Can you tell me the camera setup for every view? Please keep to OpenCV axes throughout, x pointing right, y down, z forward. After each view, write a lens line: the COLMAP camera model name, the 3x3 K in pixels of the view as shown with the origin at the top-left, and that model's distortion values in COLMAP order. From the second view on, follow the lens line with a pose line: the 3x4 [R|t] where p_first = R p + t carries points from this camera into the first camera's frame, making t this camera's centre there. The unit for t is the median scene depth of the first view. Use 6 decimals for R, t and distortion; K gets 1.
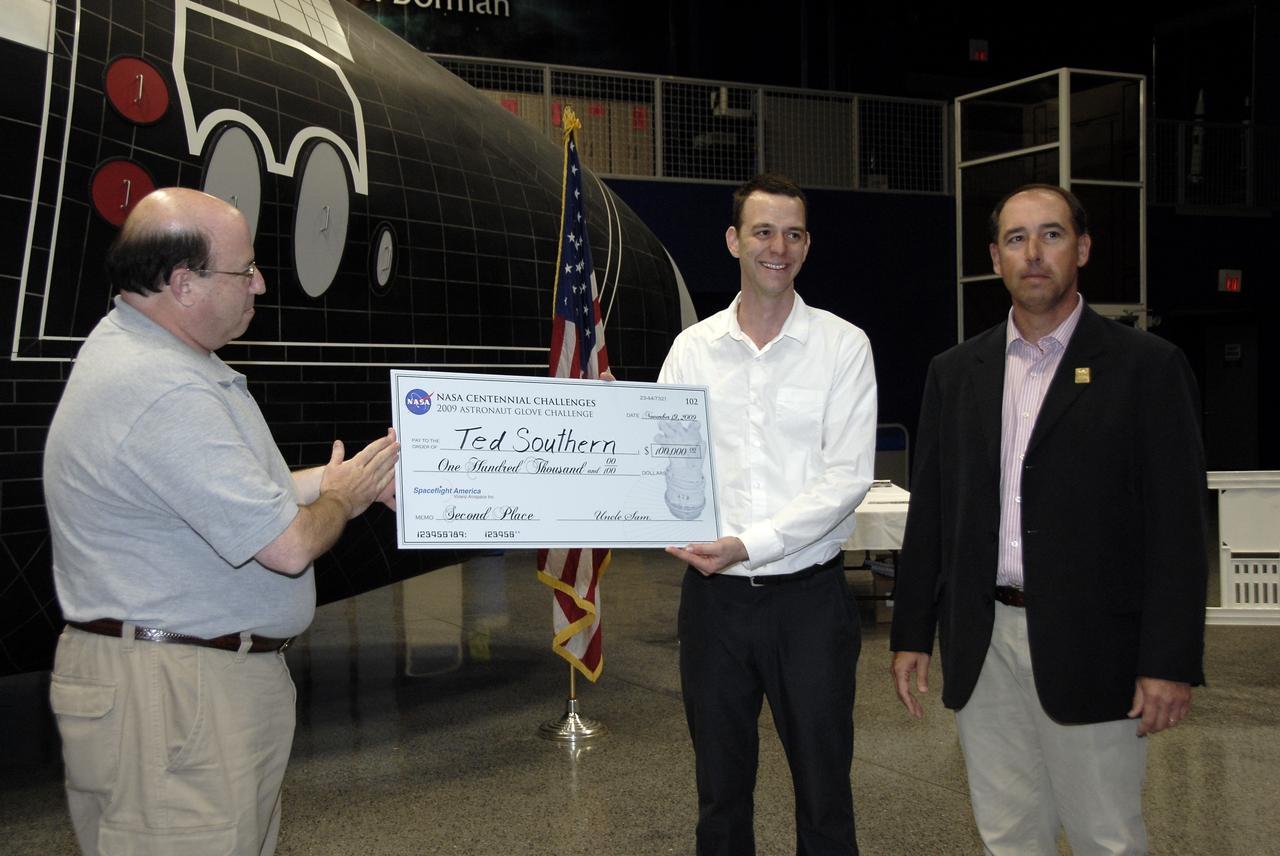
lens RADIAL K [[1529.0, 0, 640.0], [0, 1529.0, 428.0], [0, 0, 1]] dist [0.028828, 0.219745]
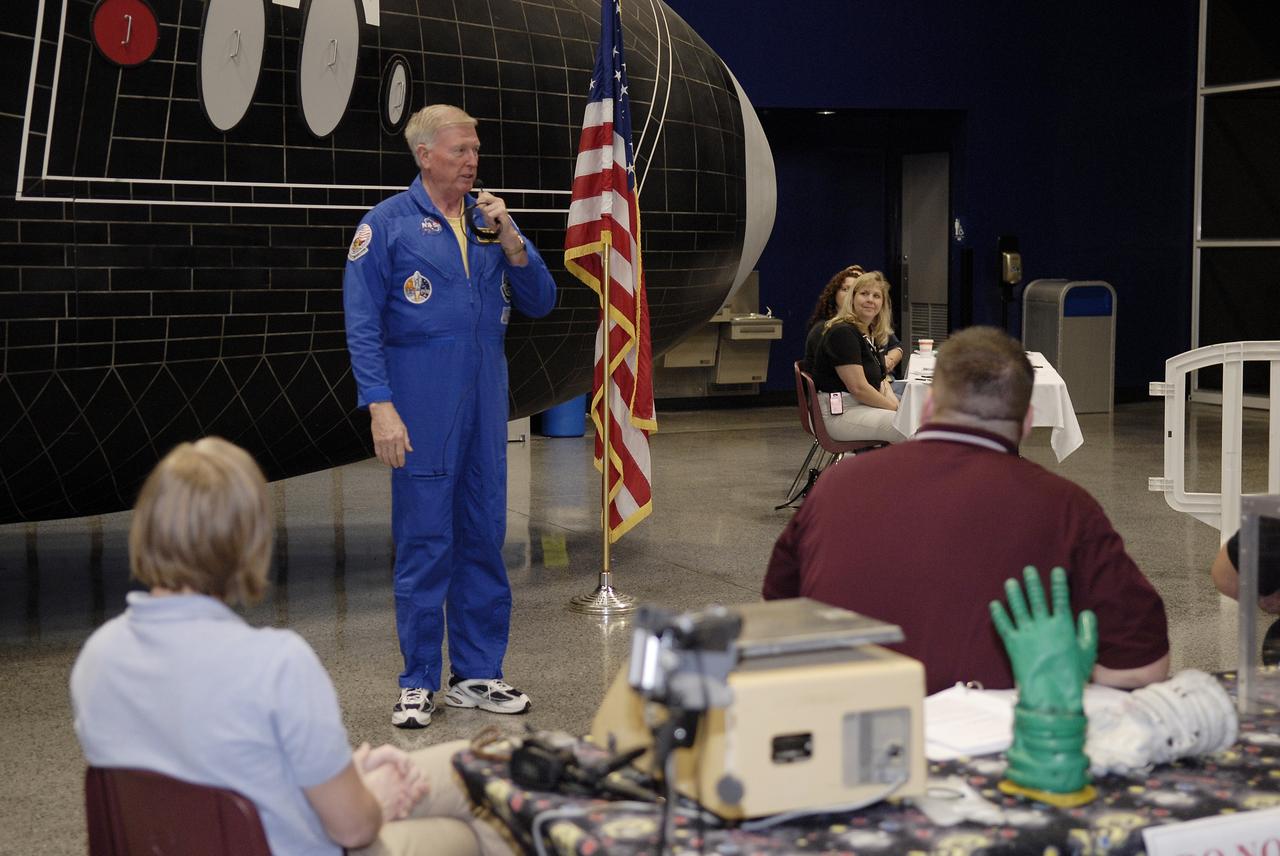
lens RADIAL K [[2220.1, 0, 655.4], [0, 2220.1, 422.8], [0, 0, 1]] dist [0.197045, 0.099034]
pose [[0.995618, 0.023825, -0.090430, 0.132260], [-0.018026, 0.997760, 0.064415, -0.001187], [0.091762, -0.062503, 0.993817, -0.398510]]
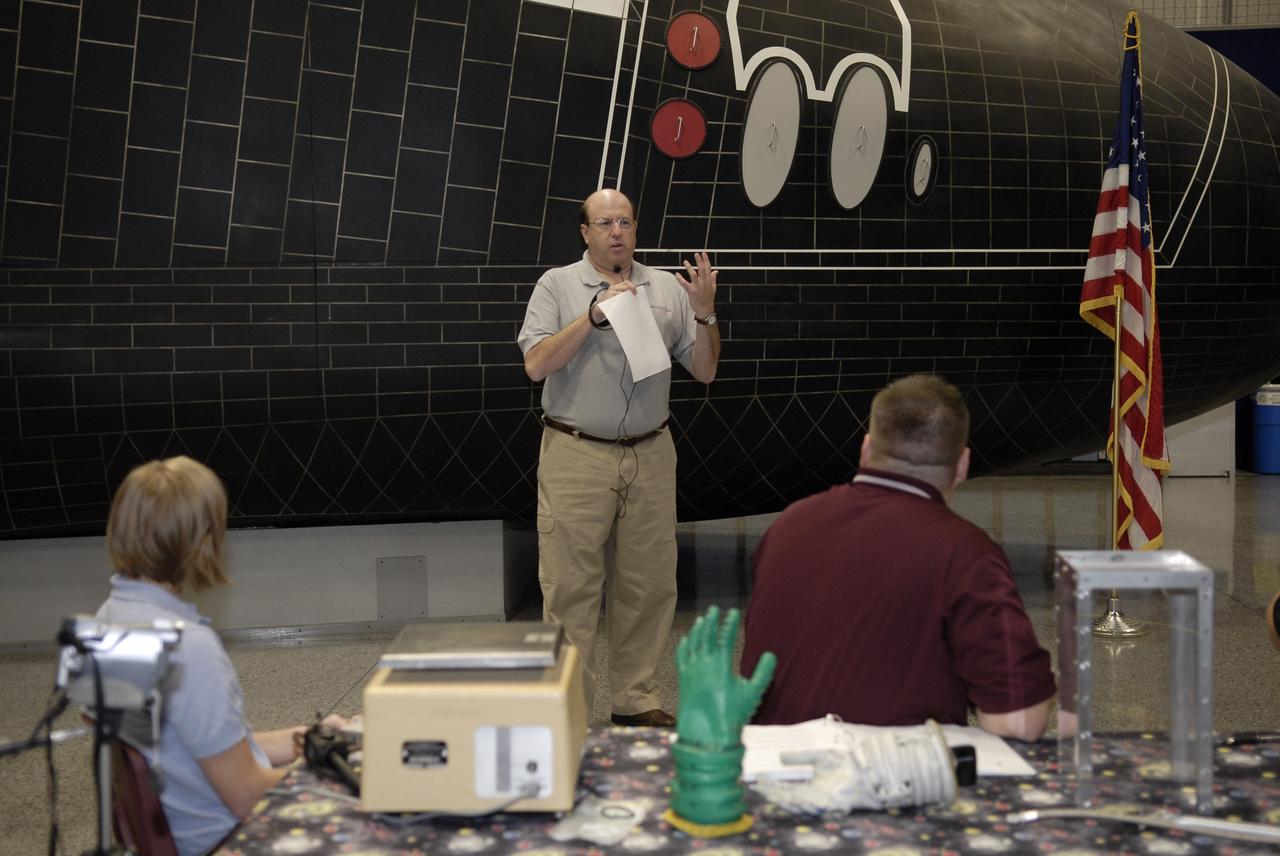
lens RADIAL K [[1861.1, 0, 640.0], [0, 1861.1, 428.0], [0, 0, 1]] dist [0.120991, 0.070656]
pose [[0.843405, 0.048230, -0.535110, 0.420982], [-0.018448, 0.997975, 0.060873, -0.006164], [0.536962, -0.041469, 0.842587, -0.252229]]
